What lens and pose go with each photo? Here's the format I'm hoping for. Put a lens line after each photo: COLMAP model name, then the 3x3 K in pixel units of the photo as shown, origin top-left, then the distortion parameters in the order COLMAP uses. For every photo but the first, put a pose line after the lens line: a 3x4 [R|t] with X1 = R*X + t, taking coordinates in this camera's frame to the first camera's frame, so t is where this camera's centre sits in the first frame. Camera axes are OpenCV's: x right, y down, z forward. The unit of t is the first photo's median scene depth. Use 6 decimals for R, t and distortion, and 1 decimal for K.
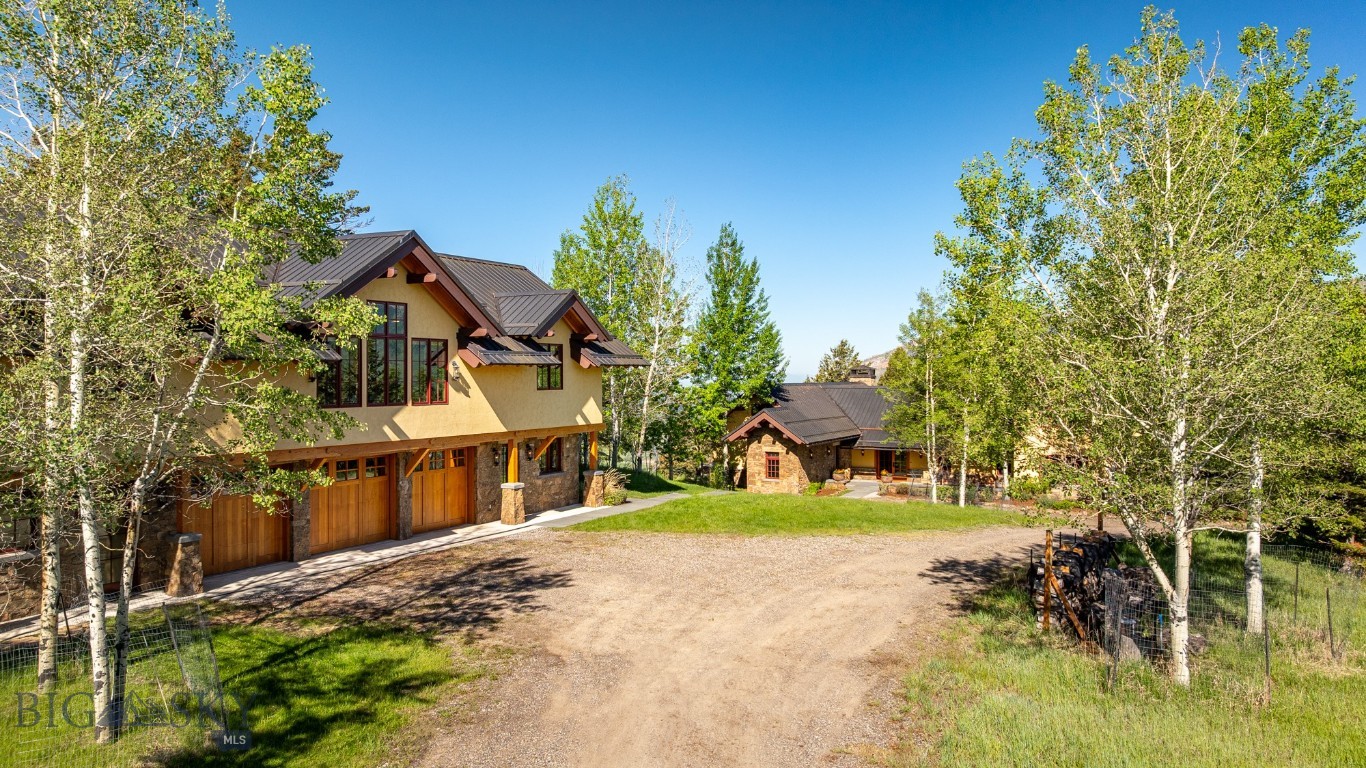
lens RADIAL K [[965.4, 0, 688.5], [0, 965.4, 380.6], [0, 0, 1]] dist [-0.027580, 0.025367]
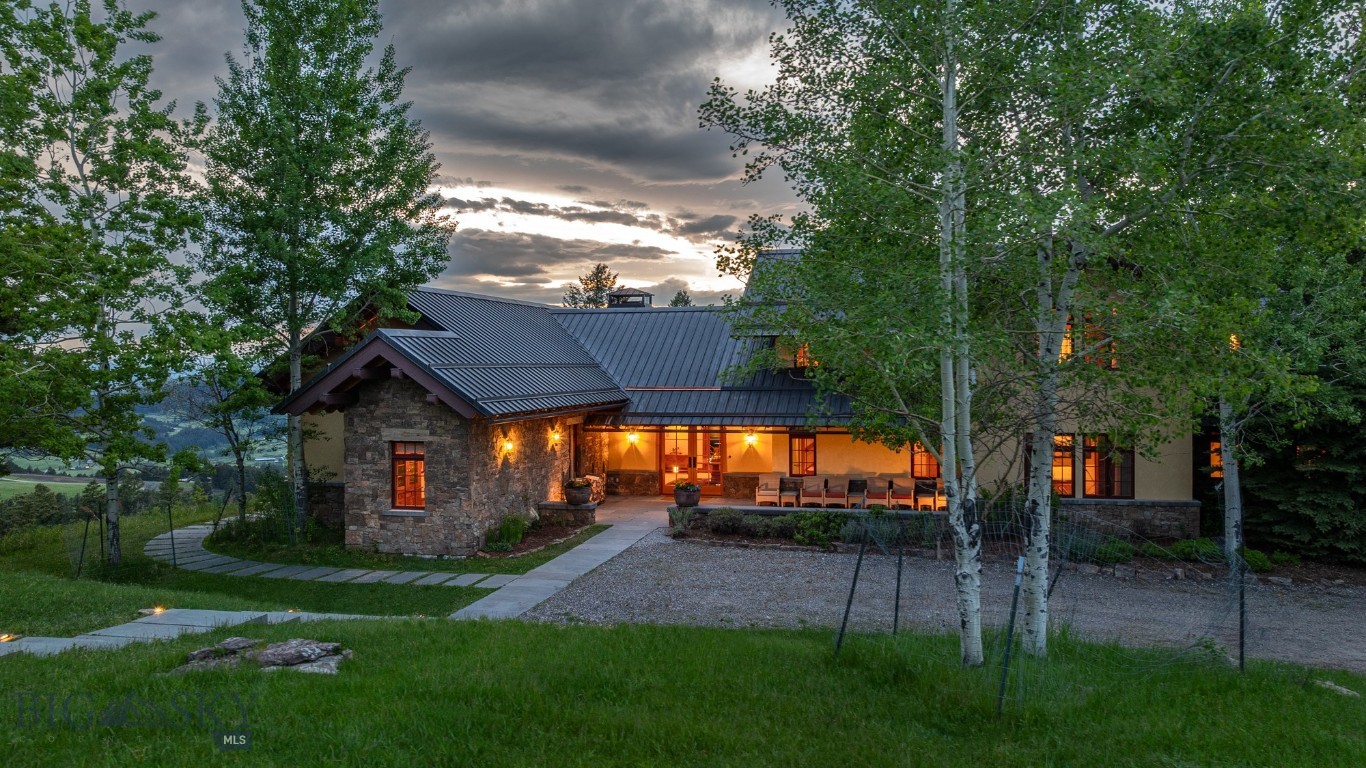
lens RADIAL K [[1010.8, 0, 714.1], [0, 1010.8, 368.7], [0, 0, 1]] dist [-0.013446, 0.012547]
pose [[0.965961, -0.005780, 0.258623, 0.189616], [0.005859, 0.999983, 0.000467, 0.082879], [-0.258622, 0.001064, 0.965978, 1.053473]]
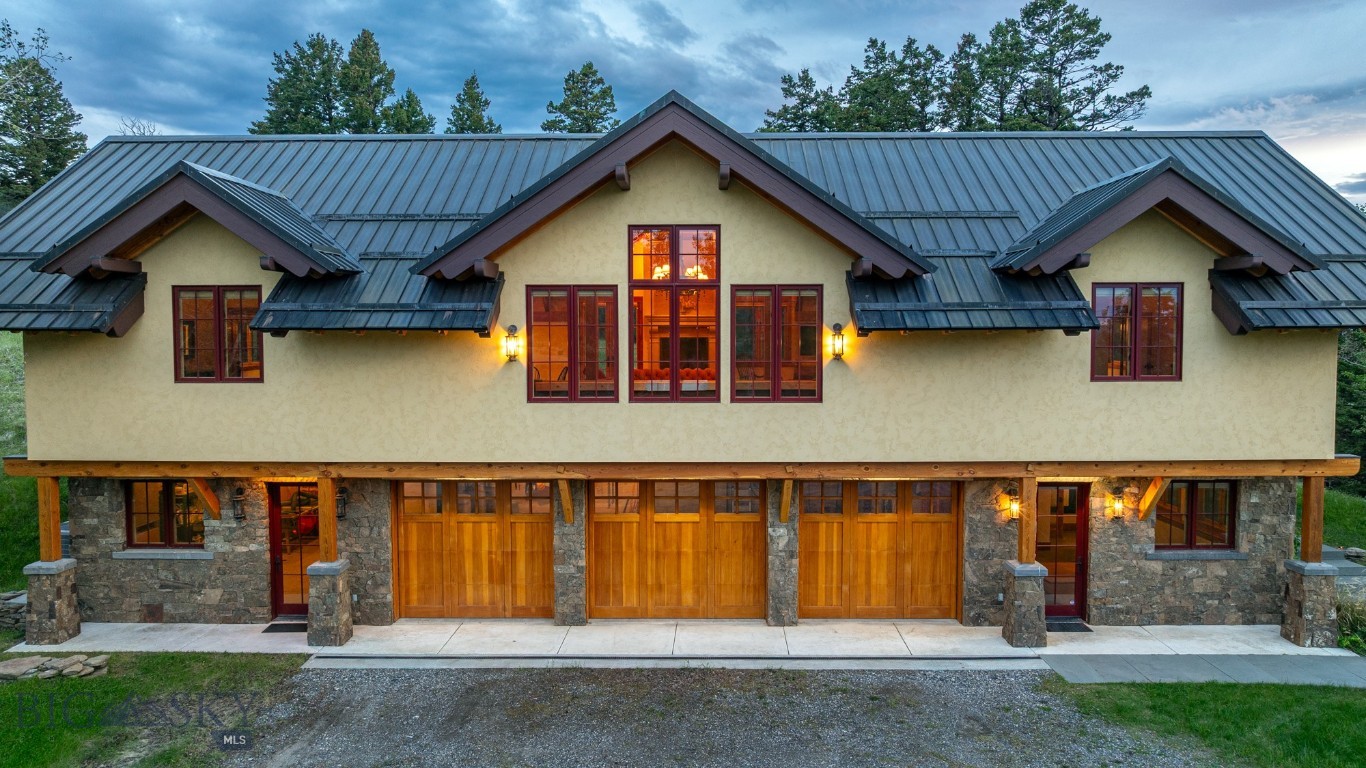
lens RADIAL K [[965.4, 0, 688.9], [0, 965.4, 379.8], [0, 0, 1]] dist [-0.027580, 0.025367]
pose [[0.462328, 0.045091, -0.885562, 0.178133], [-0.003251, 0.998786, 0.049158, -0.013951], [0.886703, -0.019848, 0.461913, 0.609796]]
